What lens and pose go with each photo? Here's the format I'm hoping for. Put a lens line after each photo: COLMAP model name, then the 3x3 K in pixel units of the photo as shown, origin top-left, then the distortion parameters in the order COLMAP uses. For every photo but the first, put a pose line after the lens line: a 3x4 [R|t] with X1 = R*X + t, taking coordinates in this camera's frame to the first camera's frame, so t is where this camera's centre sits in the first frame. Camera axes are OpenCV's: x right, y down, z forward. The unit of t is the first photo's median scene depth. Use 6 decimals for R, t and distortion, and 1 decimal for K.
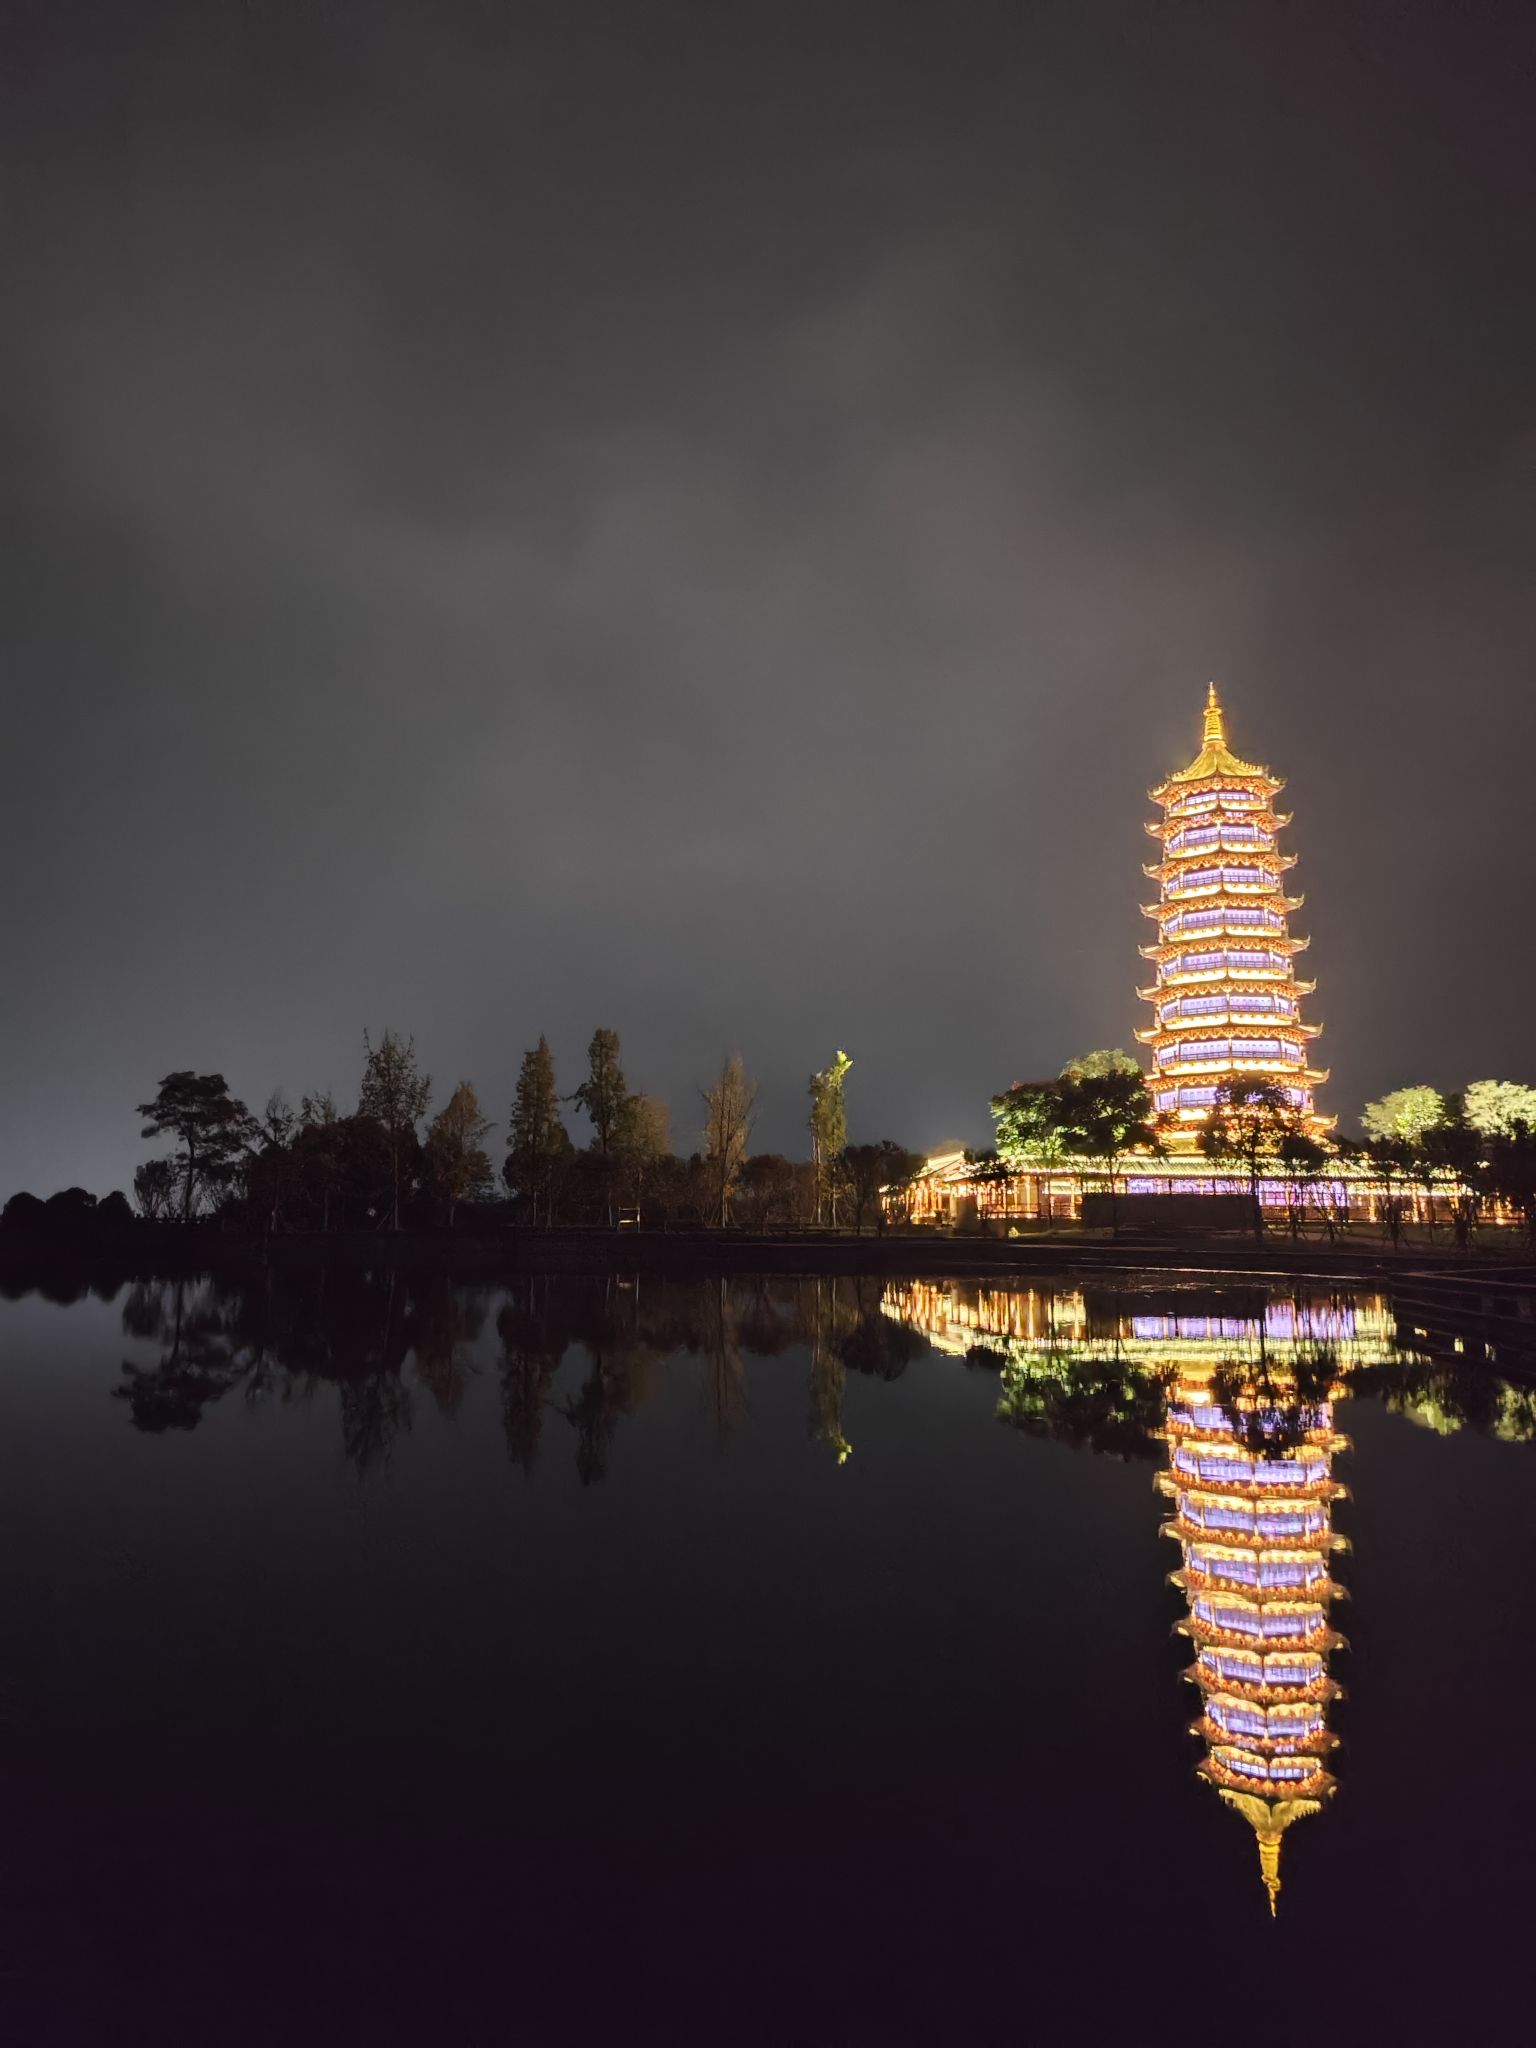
lens RADIAL K [[1361.3, 0, 773.1], [0, 1361.3, 1007.4], [0, 0, 1]] dist [0.045130, -0.026378]
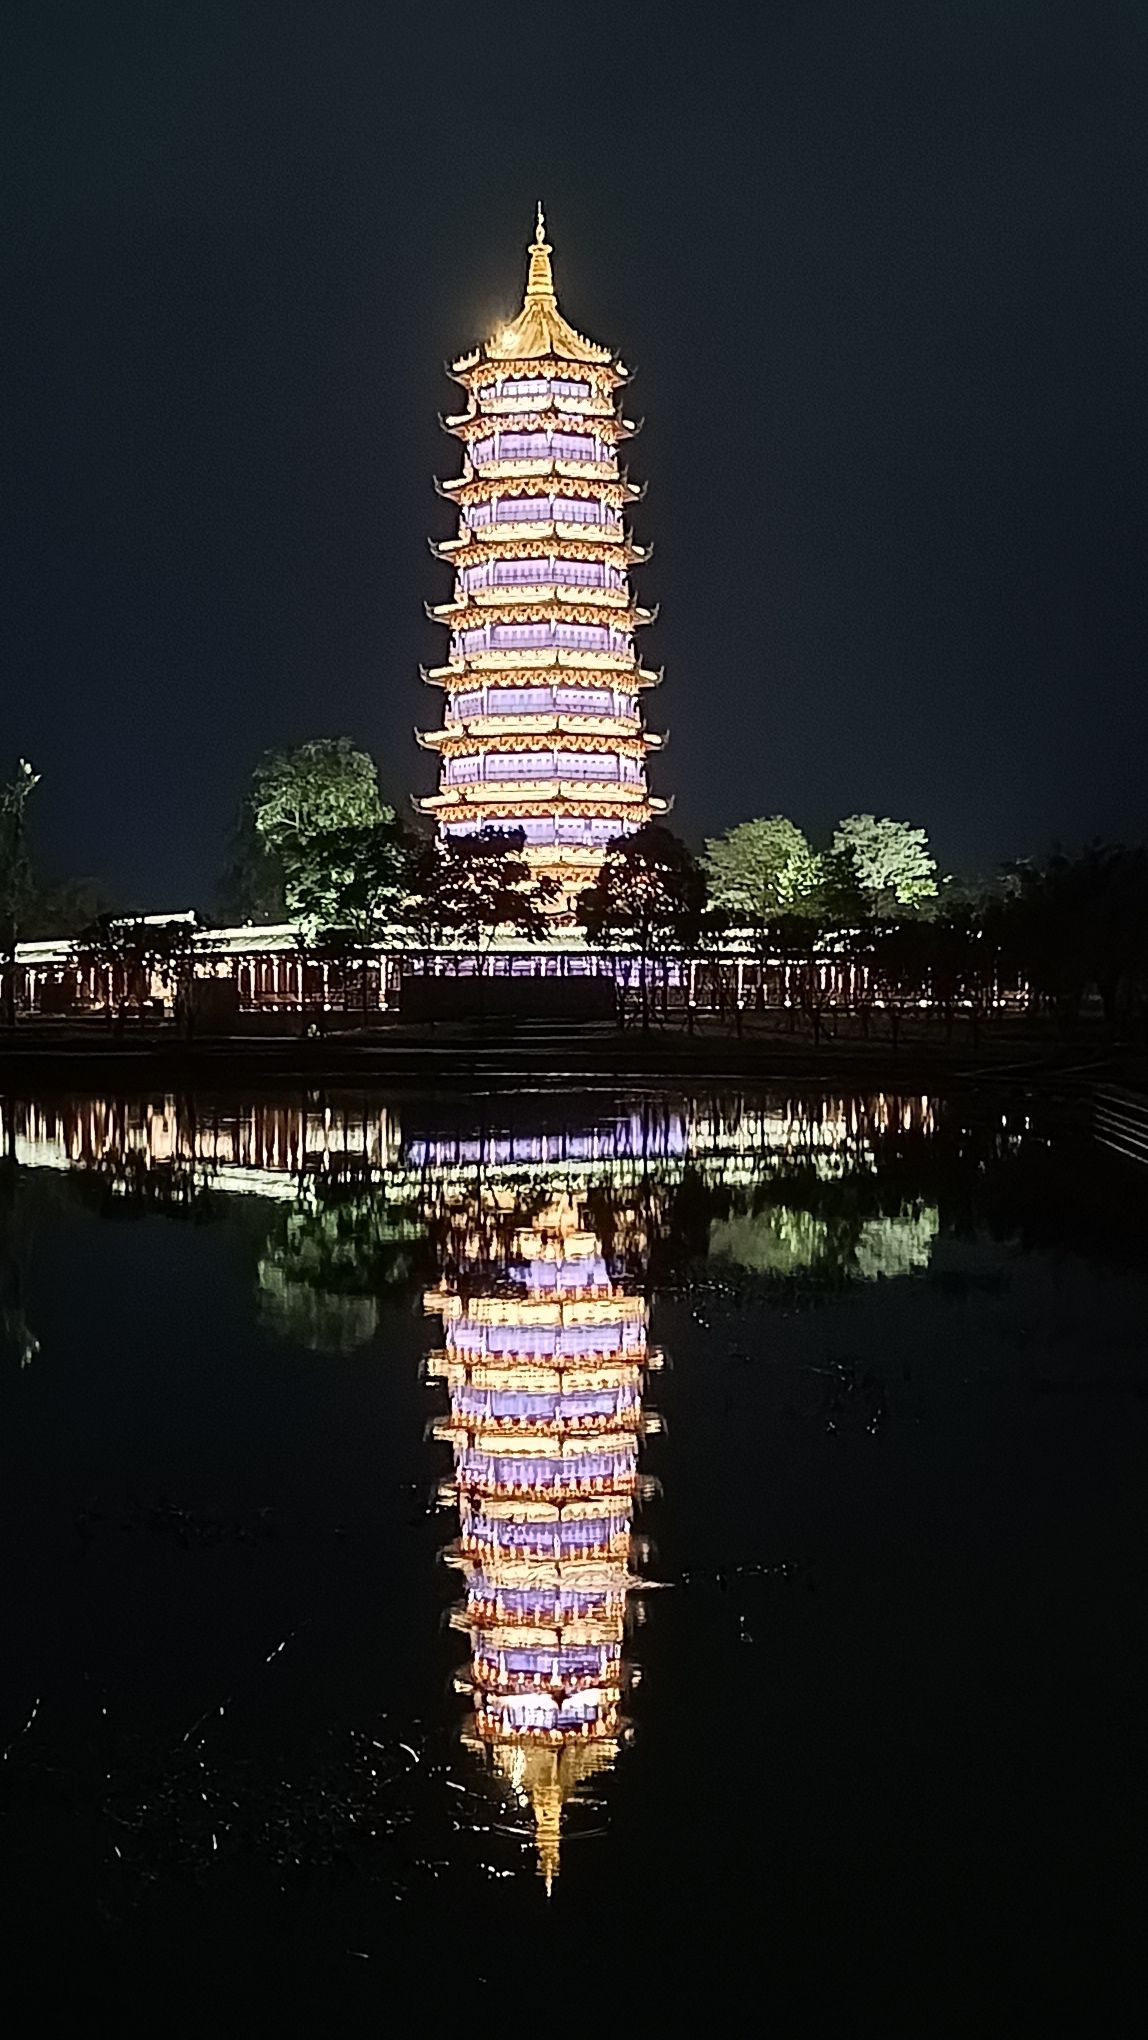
lens RADIAL K [[2657.4, 0, 572.0], [0, 2657.4, 999.2], [0, 0, 1]] dist [0.156005, 0.000000]
pose [[0.915717, -0.010528, 0.401685, -0.211156], [-0.054297, 0.987246, 0.149657, -0.056806], [-0.398138, -0.158854, 0.903467, -0.264190]]
